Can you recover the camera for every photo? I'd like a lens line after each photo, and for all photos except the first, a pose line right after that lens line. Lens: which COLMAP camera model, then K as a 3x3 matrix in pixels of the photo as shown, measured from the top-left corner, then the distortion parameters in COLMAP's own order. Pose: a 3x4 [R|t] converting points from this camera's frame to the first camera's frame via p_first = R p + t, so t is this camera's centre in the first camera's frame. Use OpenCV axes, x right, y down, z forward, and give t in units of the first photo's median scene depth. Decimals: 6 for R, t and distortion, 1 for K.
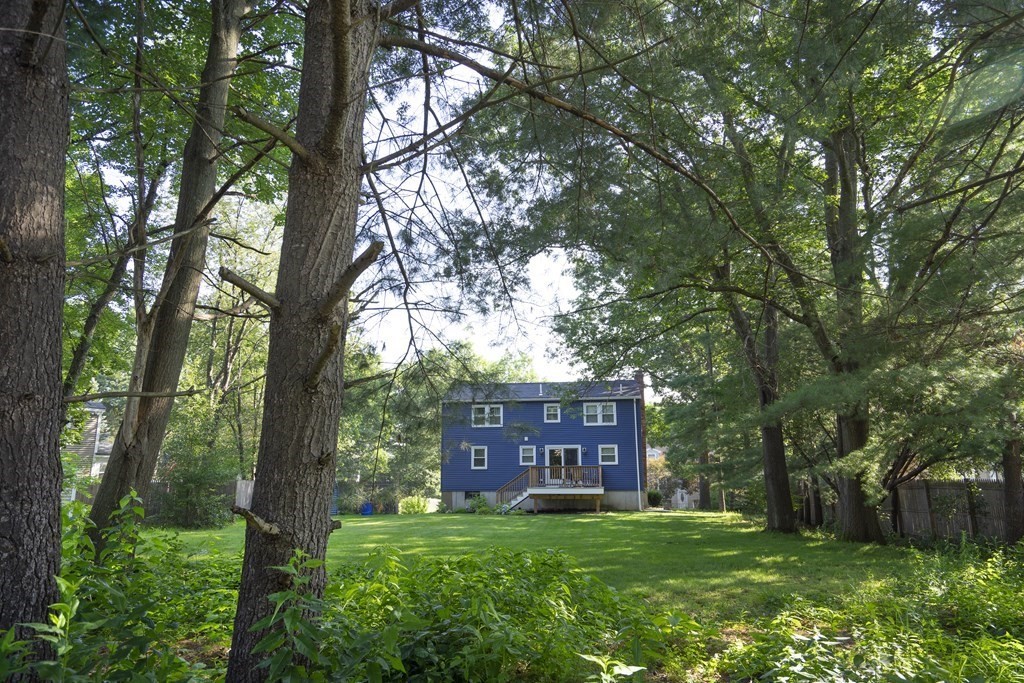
lens RADIAL K [[634.1, 0, 512.0], [0, 634.1, 341.5], [0, 0, 1]] dist [0.000079, 0.000035]
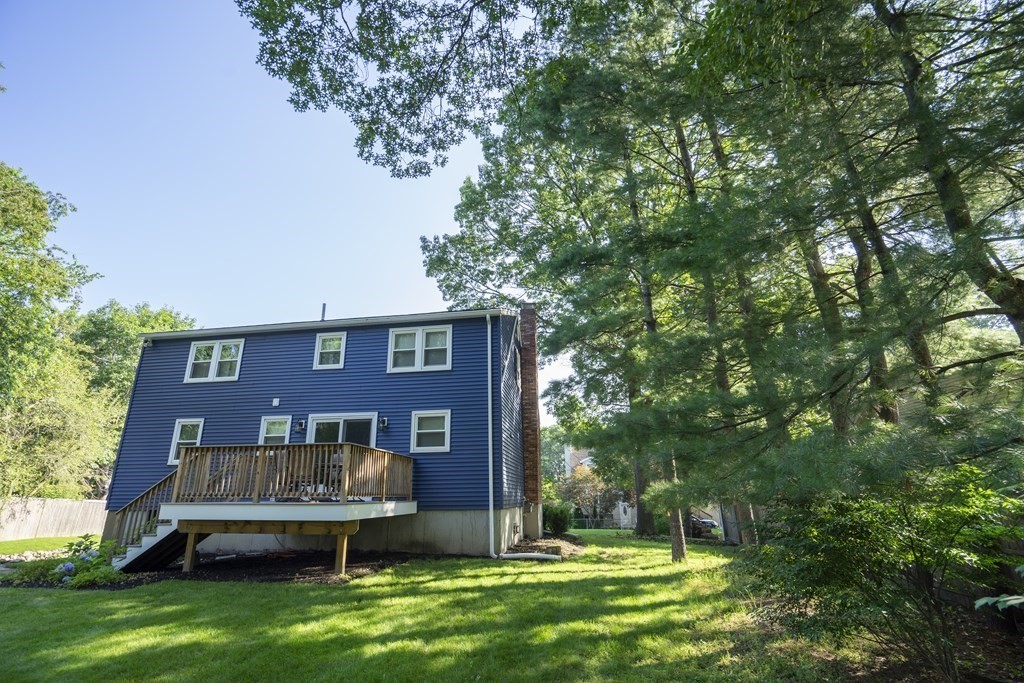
lens RADIAL K [[487.8, 0, 505.3], [0, 487.8, 335.2], [0, 0, 1]] dist [-0.039137, 0.000234]
pose [[0.999911, -0.005356, 0.012217, 0.199757], [0.006587, 0.994653, -0.103061, 0.142889], [-0.011600, 0.103132, 0.994600, 0.623107]]
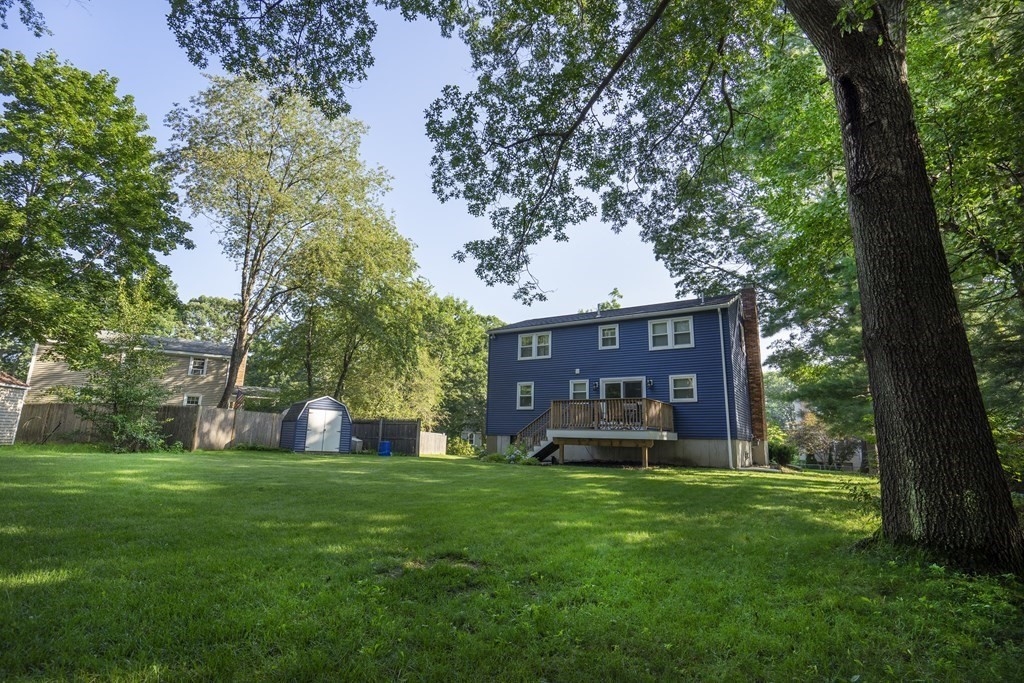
lens RADIAL K [[487.8, 0, 505.3], [0, 487.8, 335.2], [0, 0, 1]] dist [-0.039137, 0.000234]
pose [[0.915193, -0.056301, -0.399063, 0.186962], [0.056944, 0.998325, -0.010254, 0.111030], [0.398972, -0.013340, 0.916866, 0.412369]]
